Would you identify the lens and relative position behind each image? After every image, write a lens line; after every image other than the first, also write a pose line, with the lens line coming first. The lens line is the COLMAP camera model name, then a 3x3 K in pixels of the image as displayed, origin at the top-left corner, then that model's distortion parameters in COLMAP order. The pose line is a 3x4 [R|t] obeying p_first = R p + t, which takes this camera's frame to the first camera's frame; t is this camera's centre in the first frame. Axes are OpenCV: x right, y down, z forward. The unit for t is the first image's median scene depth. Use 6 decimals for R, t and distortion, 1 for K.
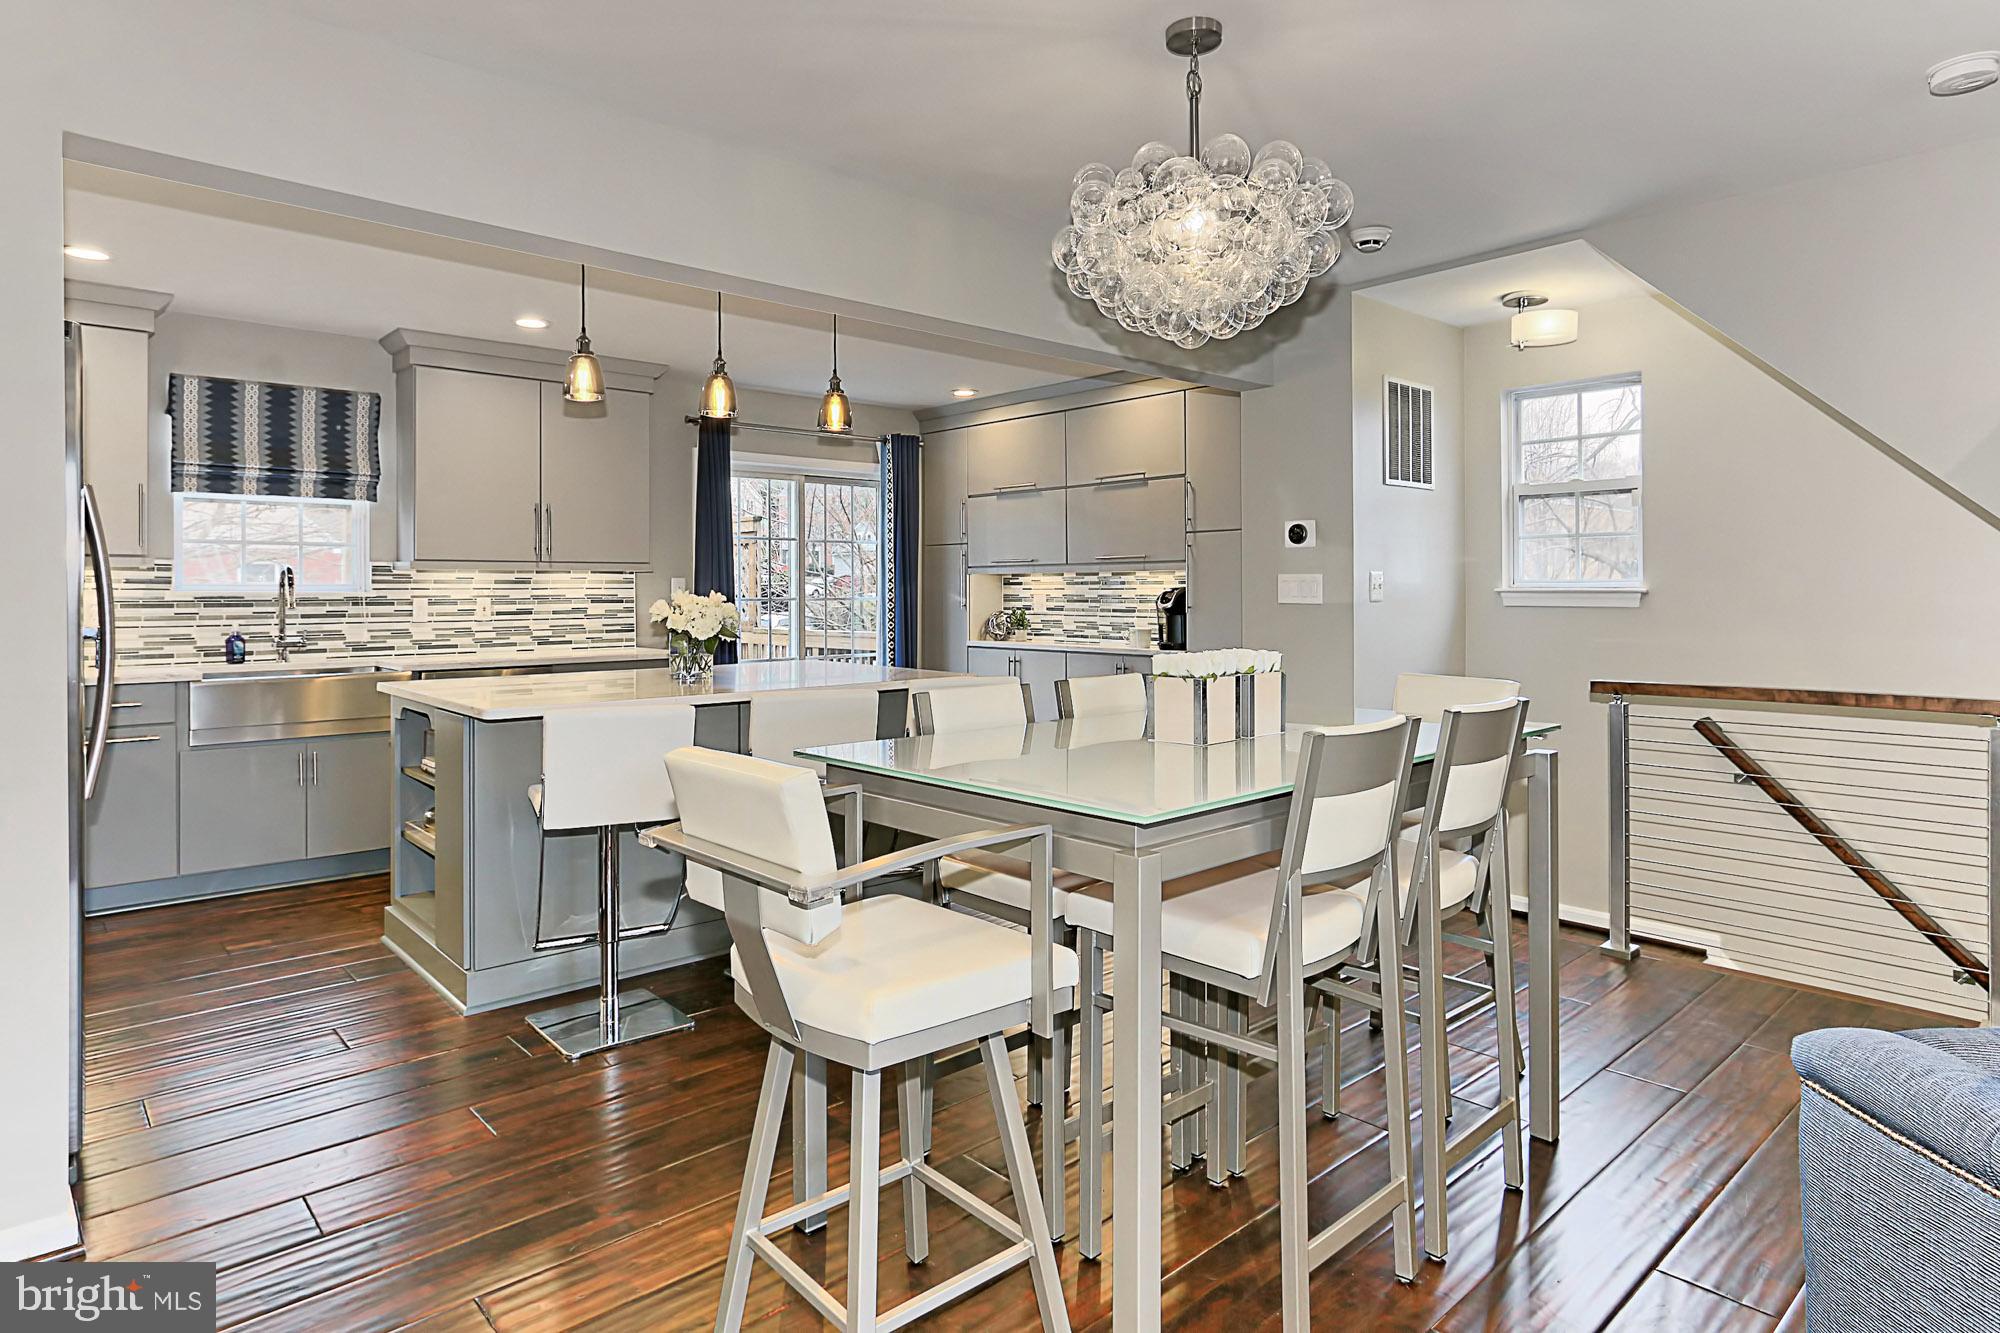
lens RADIAL K [[1103.5, 0, 840.0], [0, 1103.5, 601.5], [0, 0, 1]] dist [-0.013433, 0.002906]
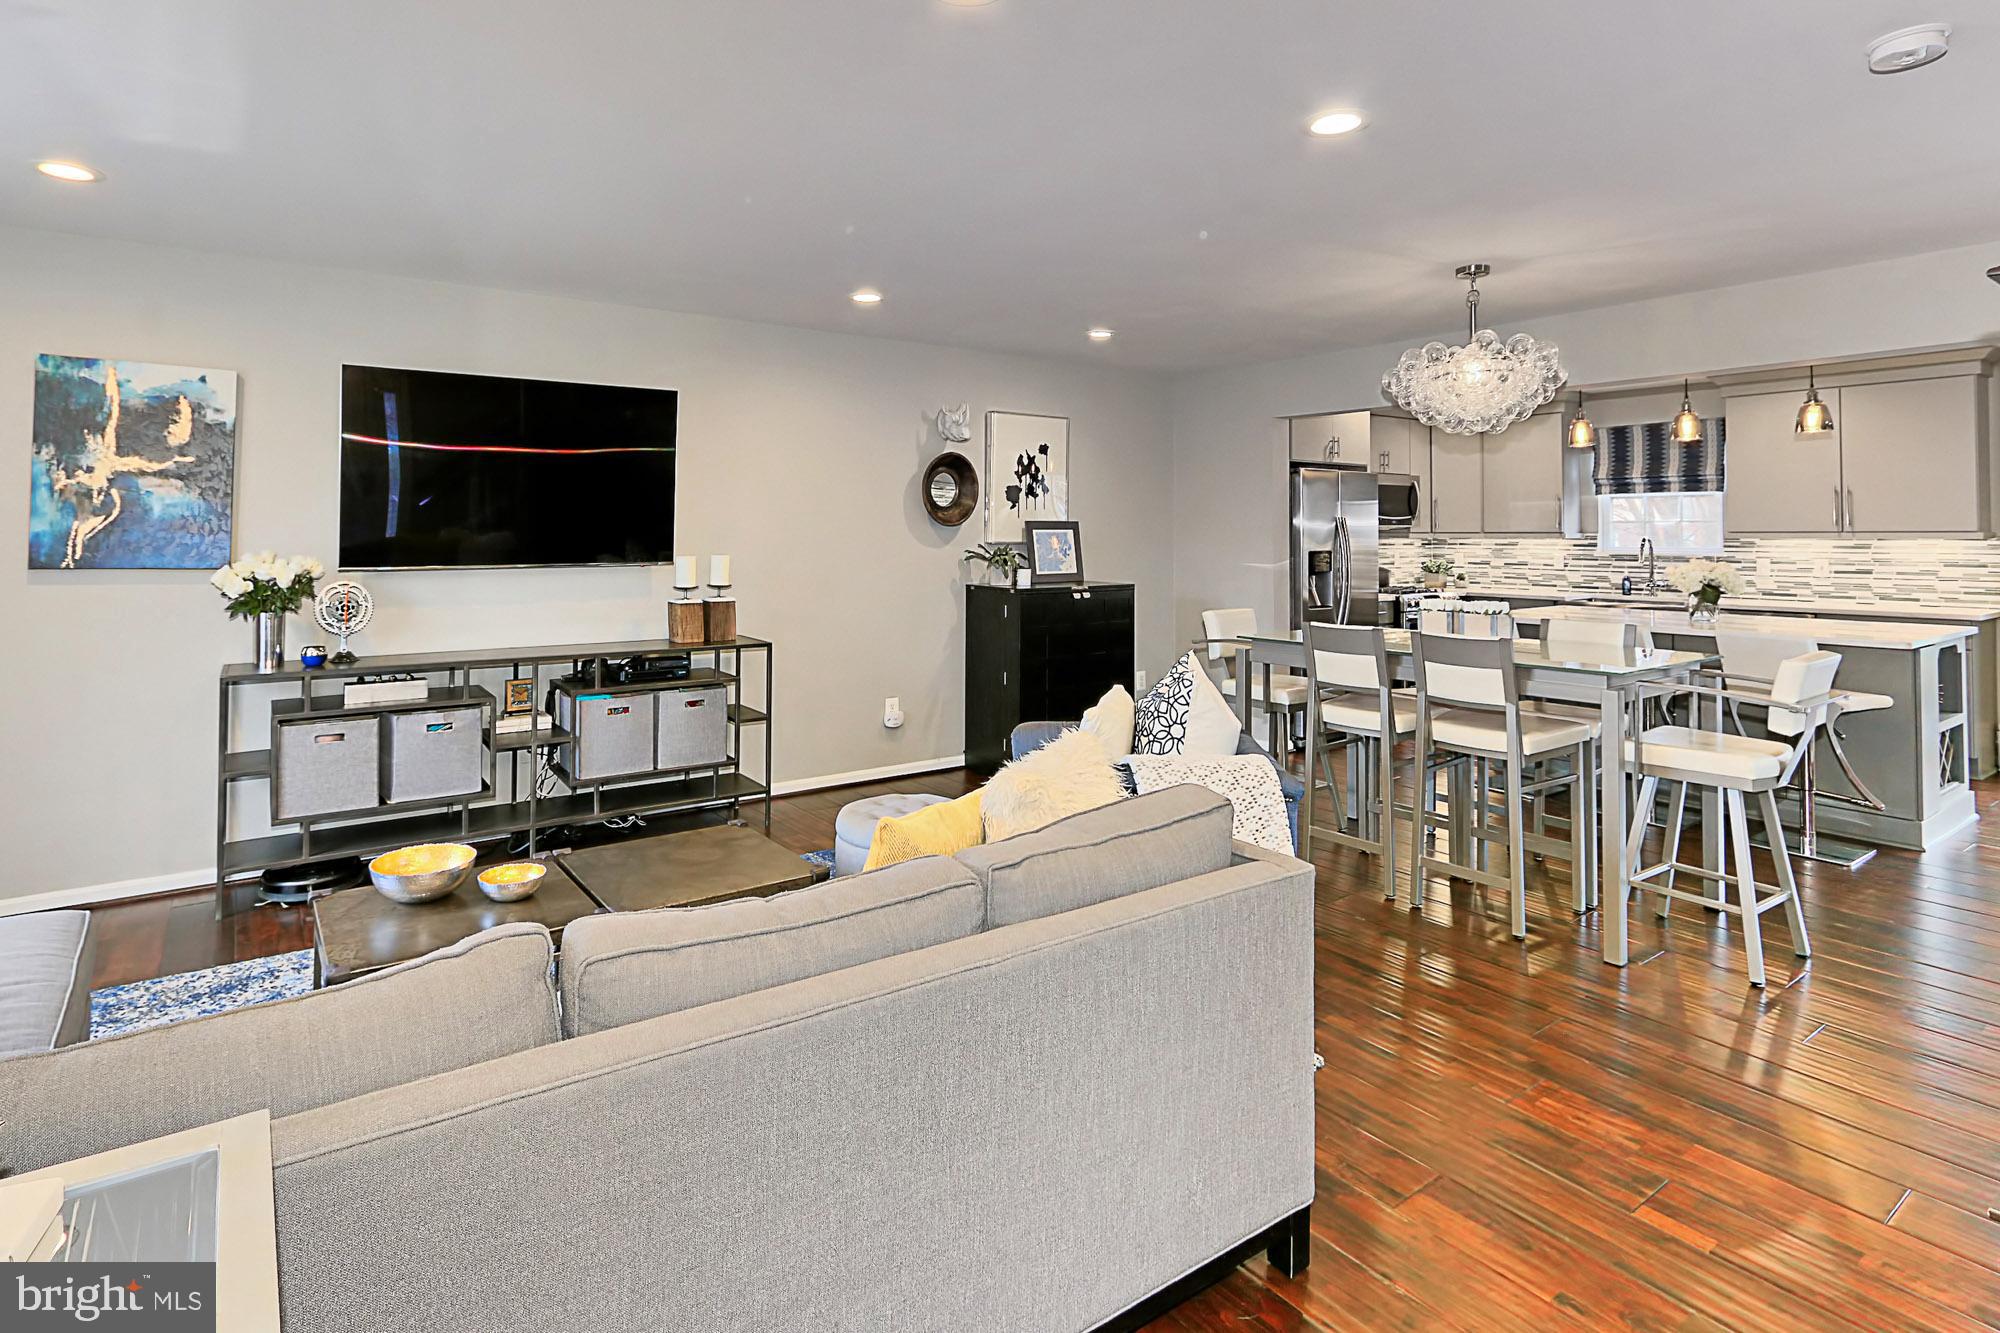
lens RADIAL K [[1011.6, 0, 973.8], [0, 1011.6, 508.5], [0, 0, 1]] dist [0.015426, 0.001995]
pose [[-0.043174, -0.024846, -0.998759, 0.988681], [-0.008373, 0.999665, -0.024507, -0.027395], [0.999032, 0.007304, -0.043368, 0.065721]]
